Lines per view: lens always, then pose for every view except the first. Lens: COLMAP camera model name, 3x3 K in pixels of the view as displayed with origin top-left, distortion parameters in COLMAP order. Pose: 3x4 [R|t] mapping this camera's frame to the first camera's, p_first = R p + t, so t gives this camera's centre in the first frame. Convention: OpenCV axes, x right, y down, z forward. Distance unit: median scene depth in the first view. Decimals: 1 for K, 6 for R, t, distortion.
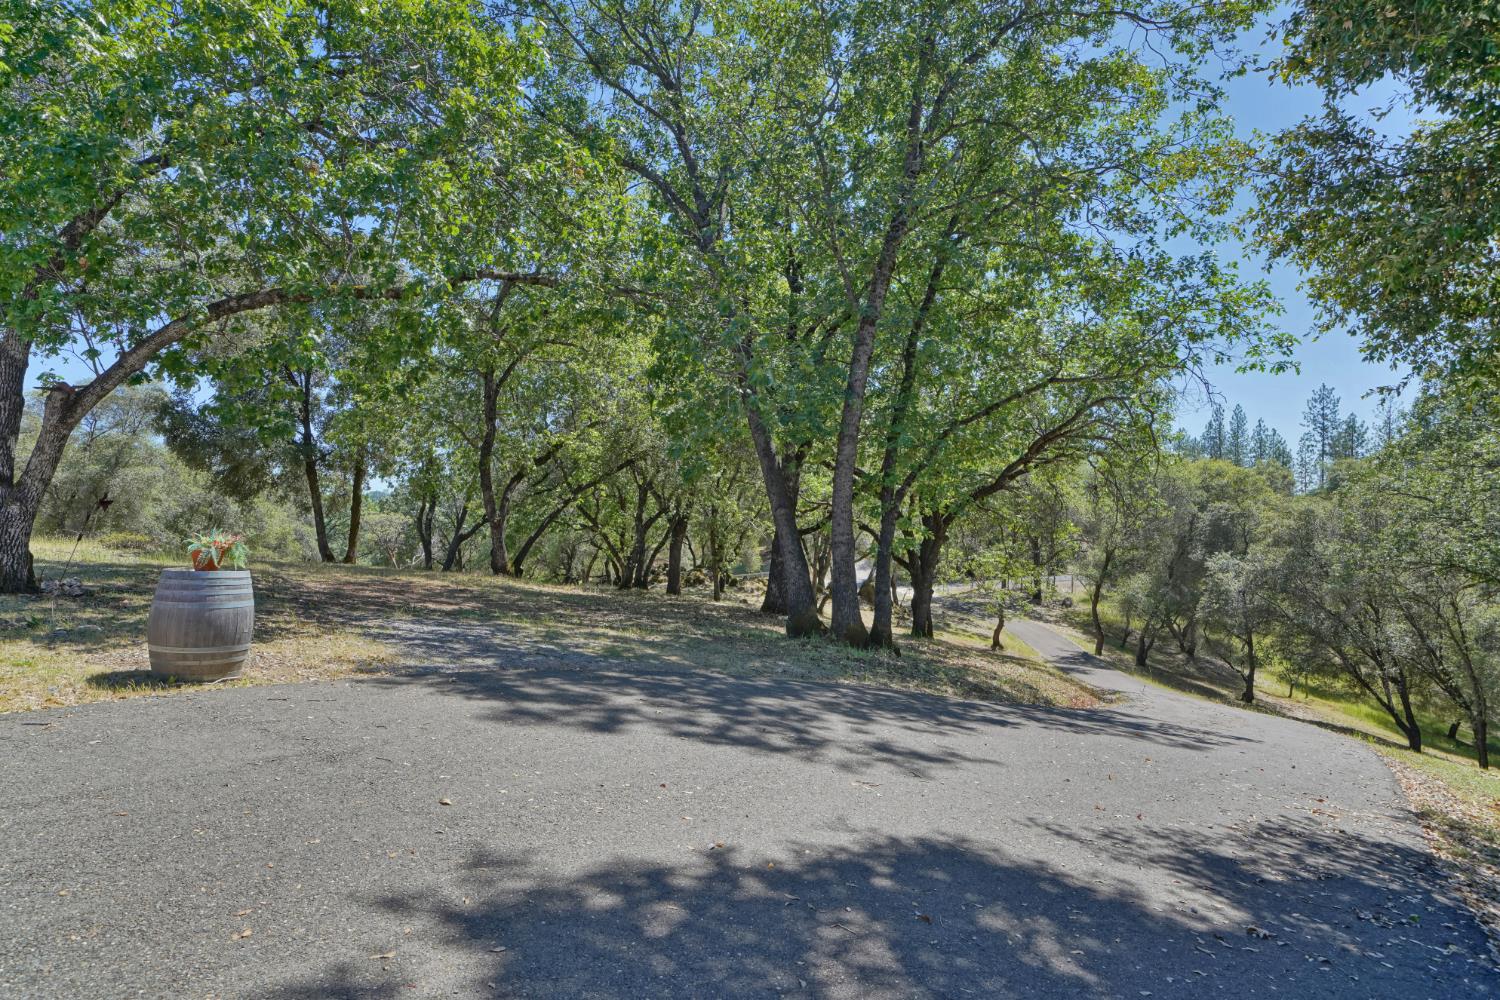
lens RADIAL K [[841.7, 0, 743.4], [0, 841.7, 495.7], [0, 0, 1]] dist [0.005064, 0.000727]
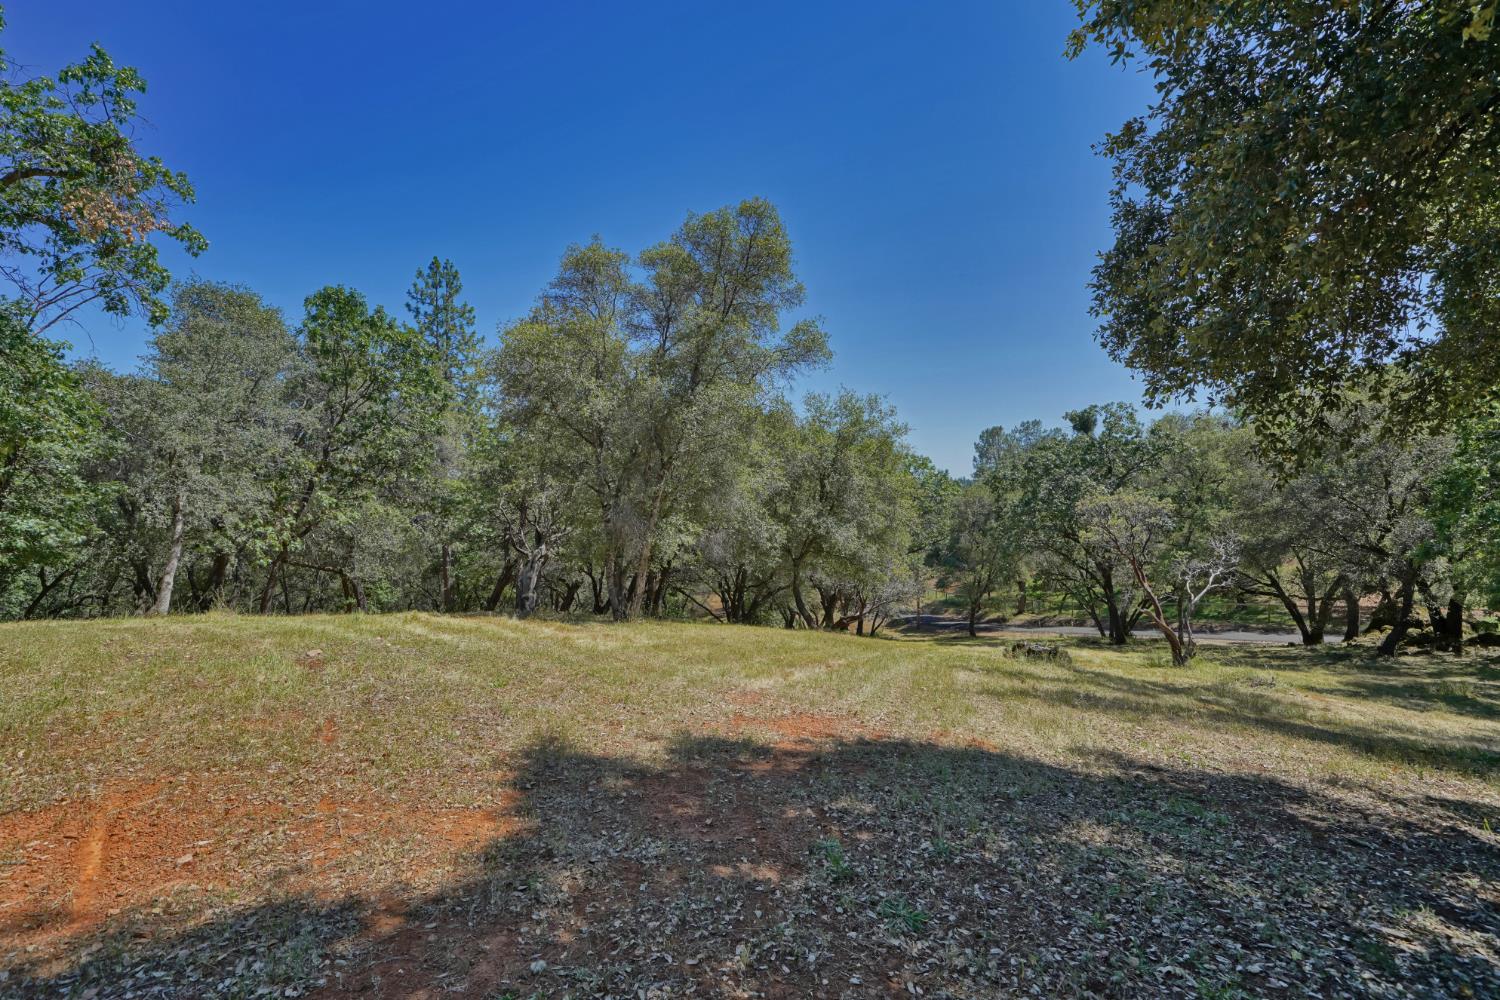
lens RADIAL K [[671.9, 0, 749.6], [0, 671.9, 495.3], [0, 0, 1]] dist [0.002572, -0.000345]
pose [[0.831643, 0.016595, -0.555063, -0.592937], [-0.005618, 0.999754, 0.021473, 0.021897], [0.555282, -0.014740, 0.831531, 0.823863]]
